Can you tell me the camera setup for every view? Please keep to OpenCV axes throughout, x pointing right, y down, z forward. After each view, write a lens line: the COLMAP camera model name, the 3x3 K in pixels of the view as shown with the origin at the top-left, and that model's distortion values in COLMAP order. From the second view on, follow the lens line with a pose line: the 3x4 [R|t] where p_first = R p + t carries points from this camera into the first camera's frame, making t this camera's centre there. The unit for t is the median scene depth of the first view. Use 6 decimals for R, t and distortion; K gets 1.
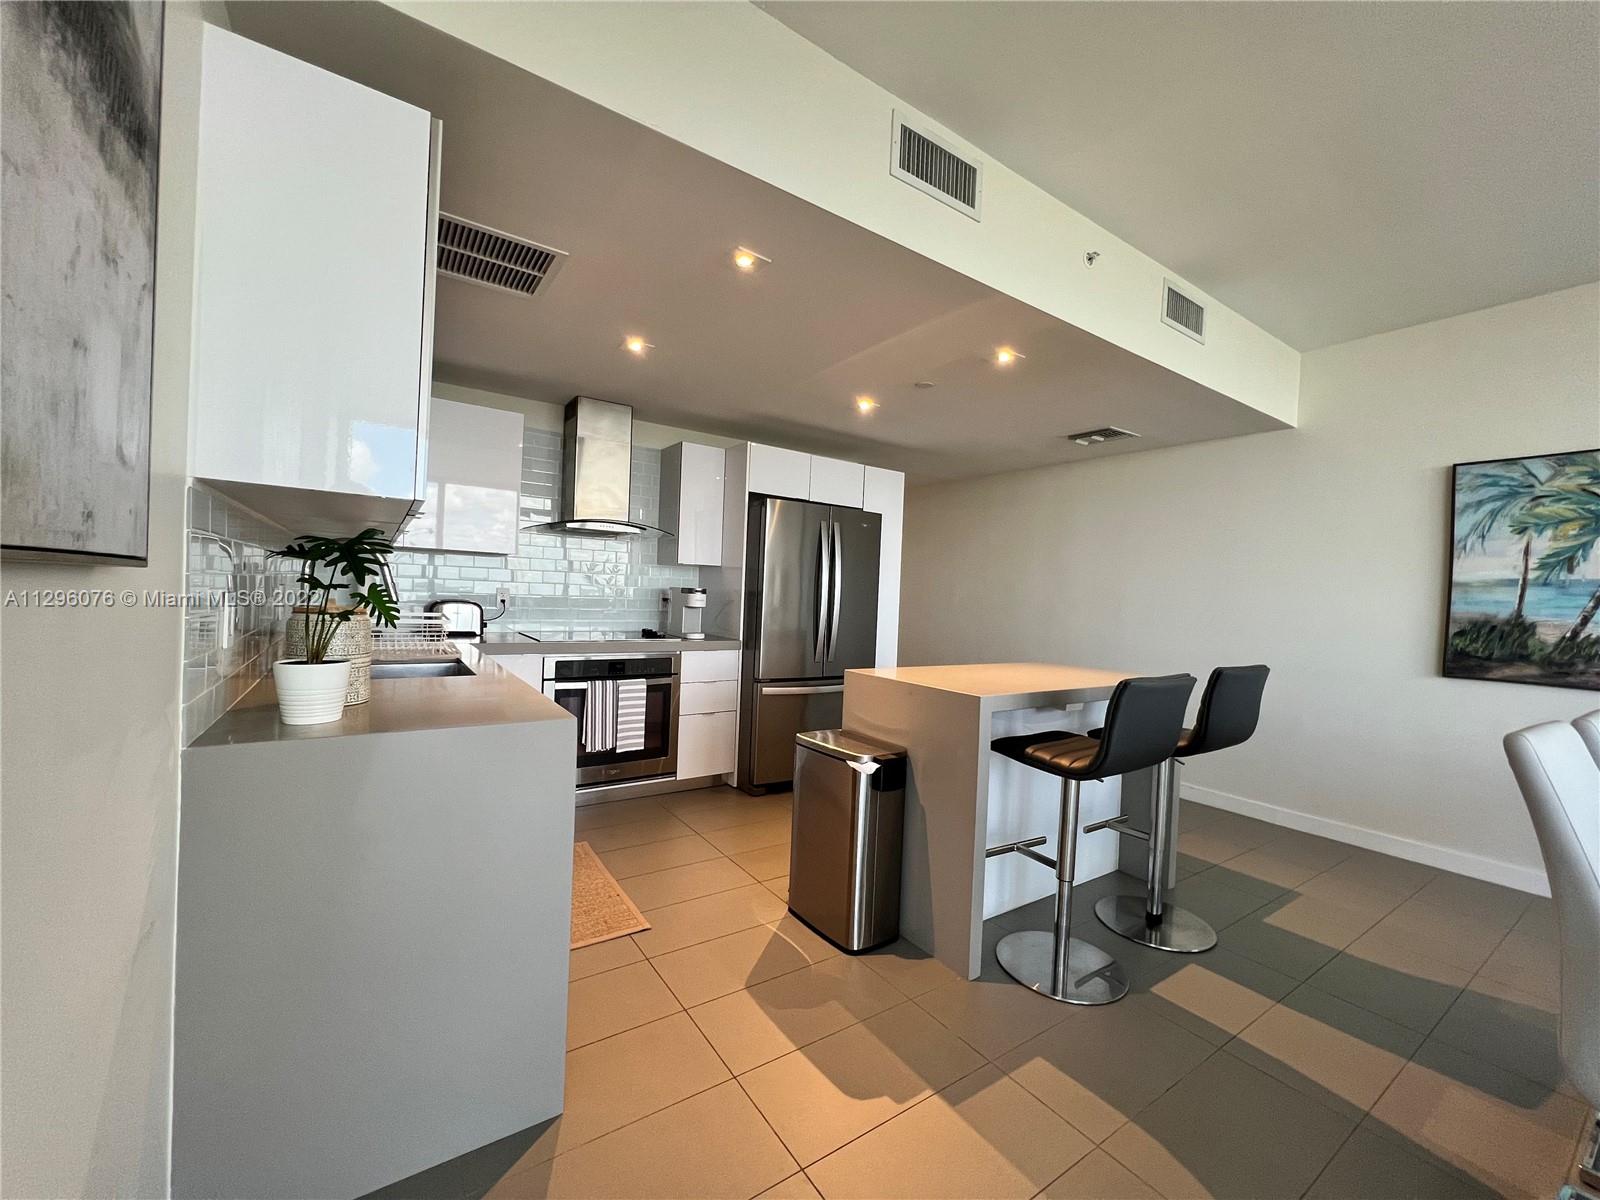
lens RADIAL K [[639.1, 0, 802.9], [0, 639.1, 602.0], [0, 0, 1]] dist [-0.001204, 0.000643]
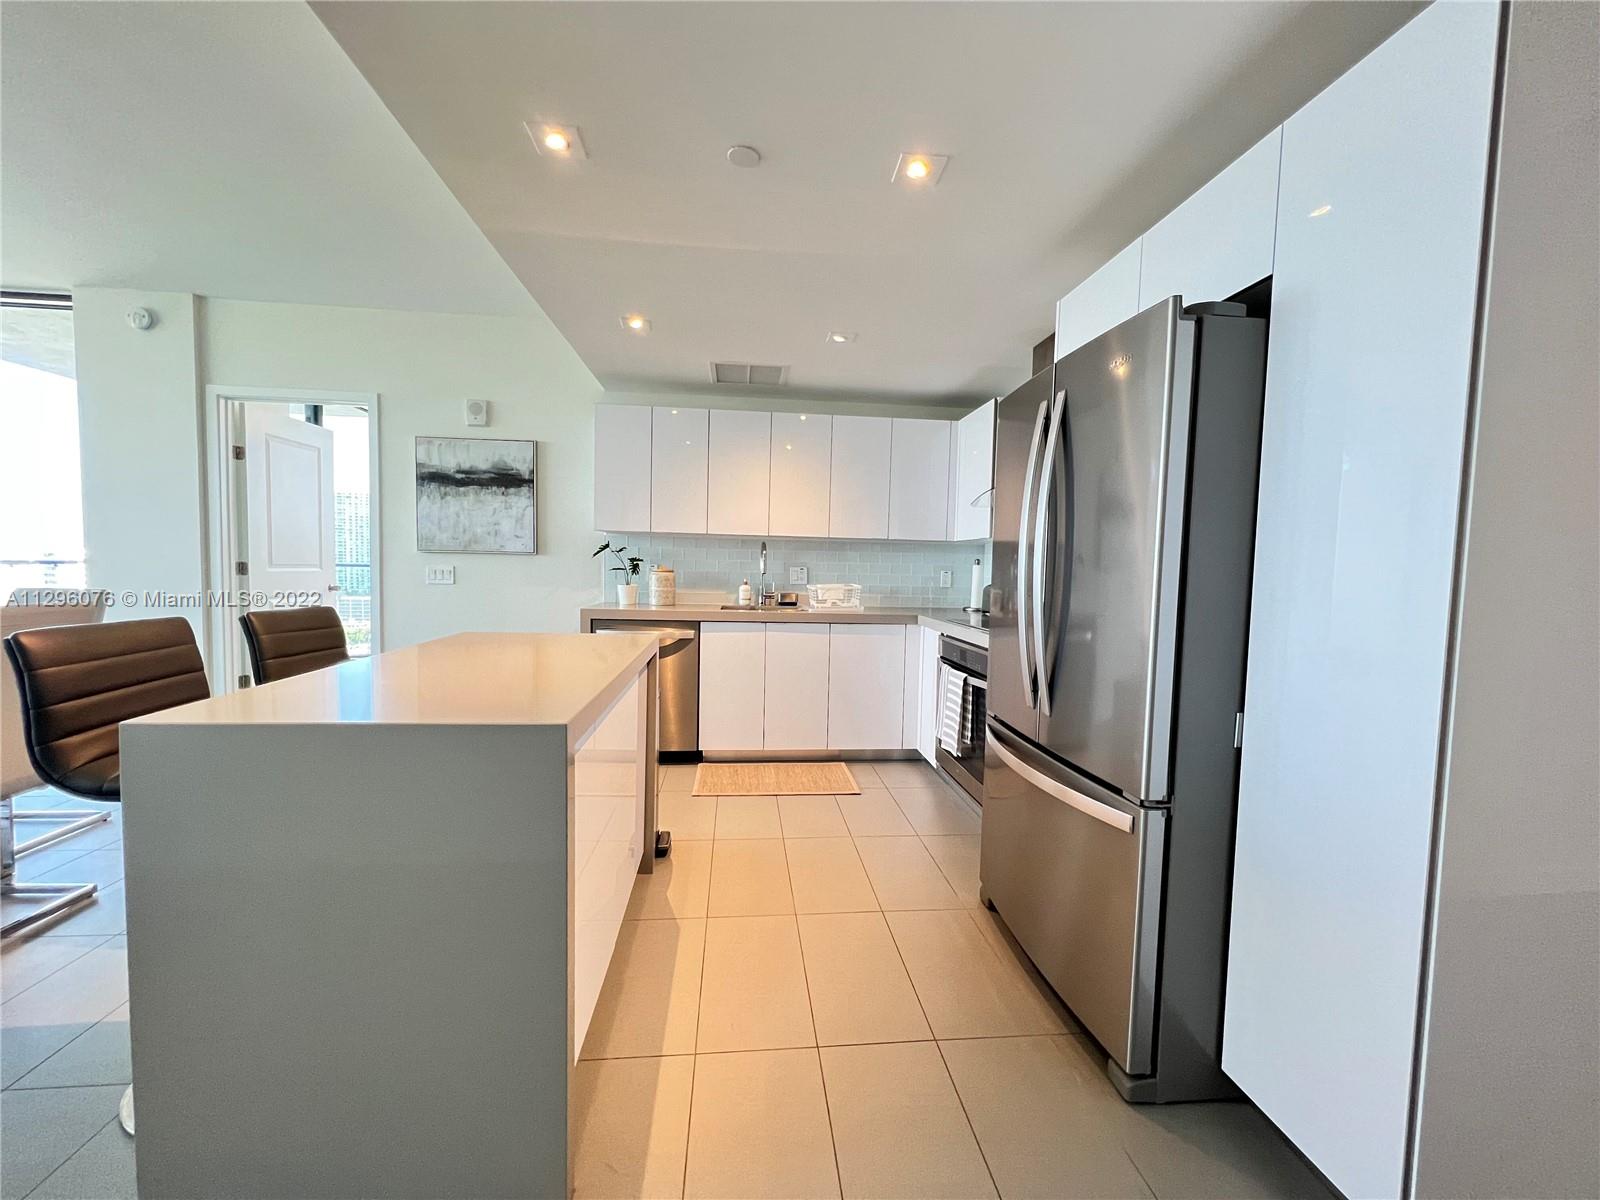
lens RADIAL K [[639.1, 0, 802.9], [0, 639.1, 602.0], [0, 0, 1]] dist [-0.001204, 0.000643]
pose [[-0.474426, -0.001616, -0.880294, 0.586099], [-0.056334, 0.998004, 0.028529, 0.015421], [0.878491, 0.063125, -0.473570, 1.216813]]
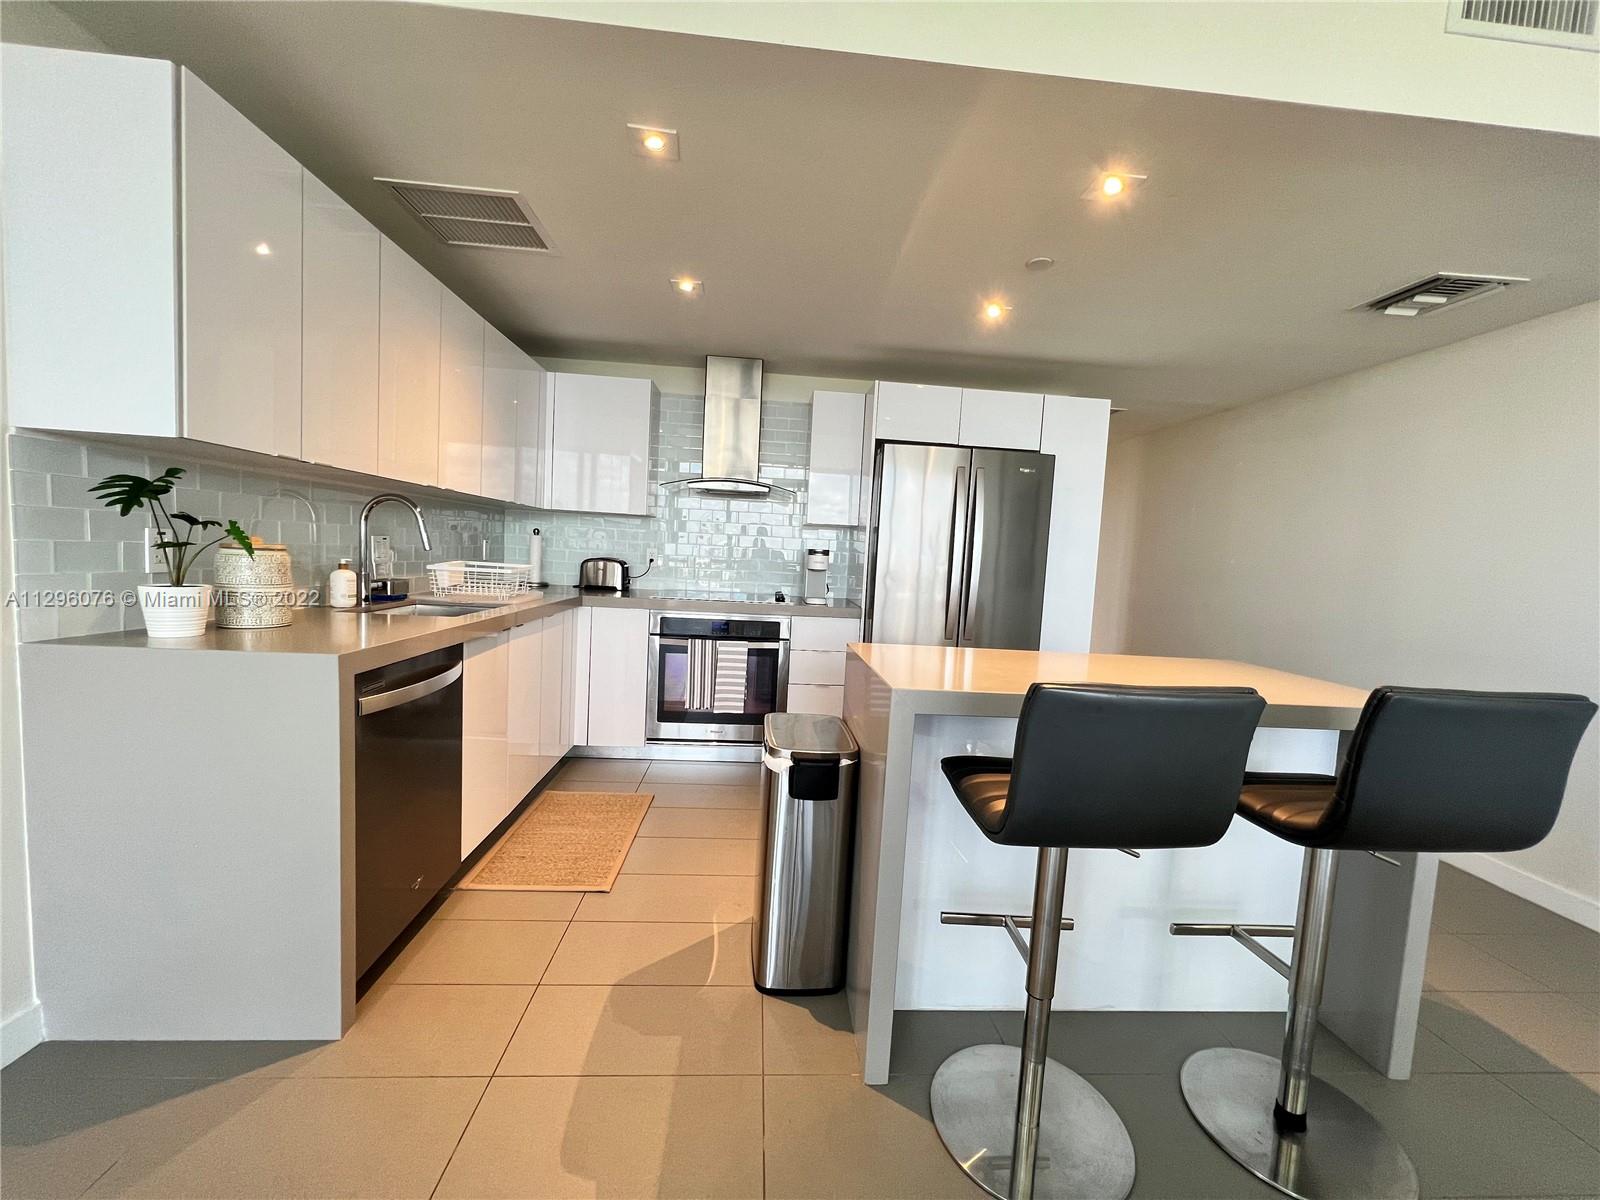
lens RADIAL K [[639.1, 0, 802.9], [0, 639.1, 602.0], [0, 0, 1]] dist [-0.001204, 0.000643]
pose [[0.862924, 0.043816, -0.503430, 0.312420], [-0.025339, 0.998732, 0.043493, 0.016431], [0.504698, -0.024775, 0.862941, 0.213369]]
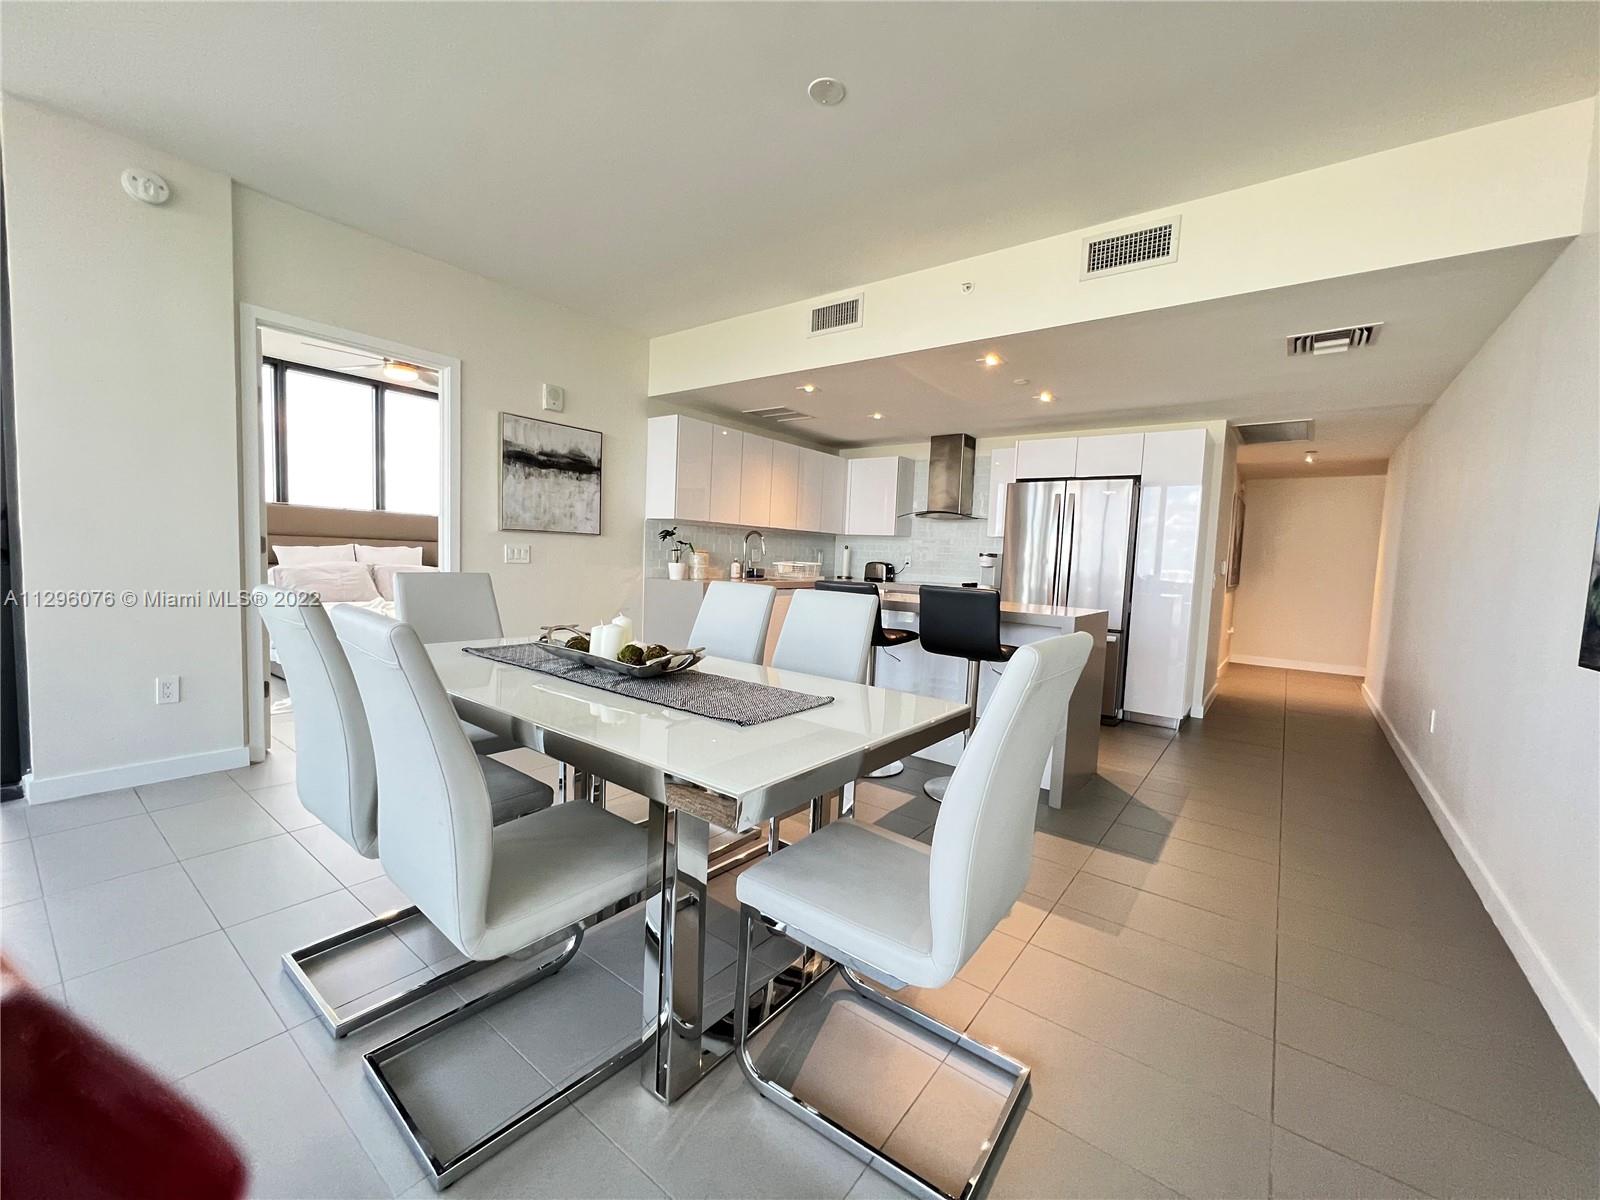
lens RADIAL K [[639.1, 0, 802.9], [0, 639.1, 602.0], [0, 0, 1]] dist [-0.001204, 0.000643]
pose [[0.317860, 0.042325, -0.947192, 1.157138], [-0.042150, 0.998646, 0.030479, 0.066899], [0.947200, 0.030236, 0.319214, 0.189722]]
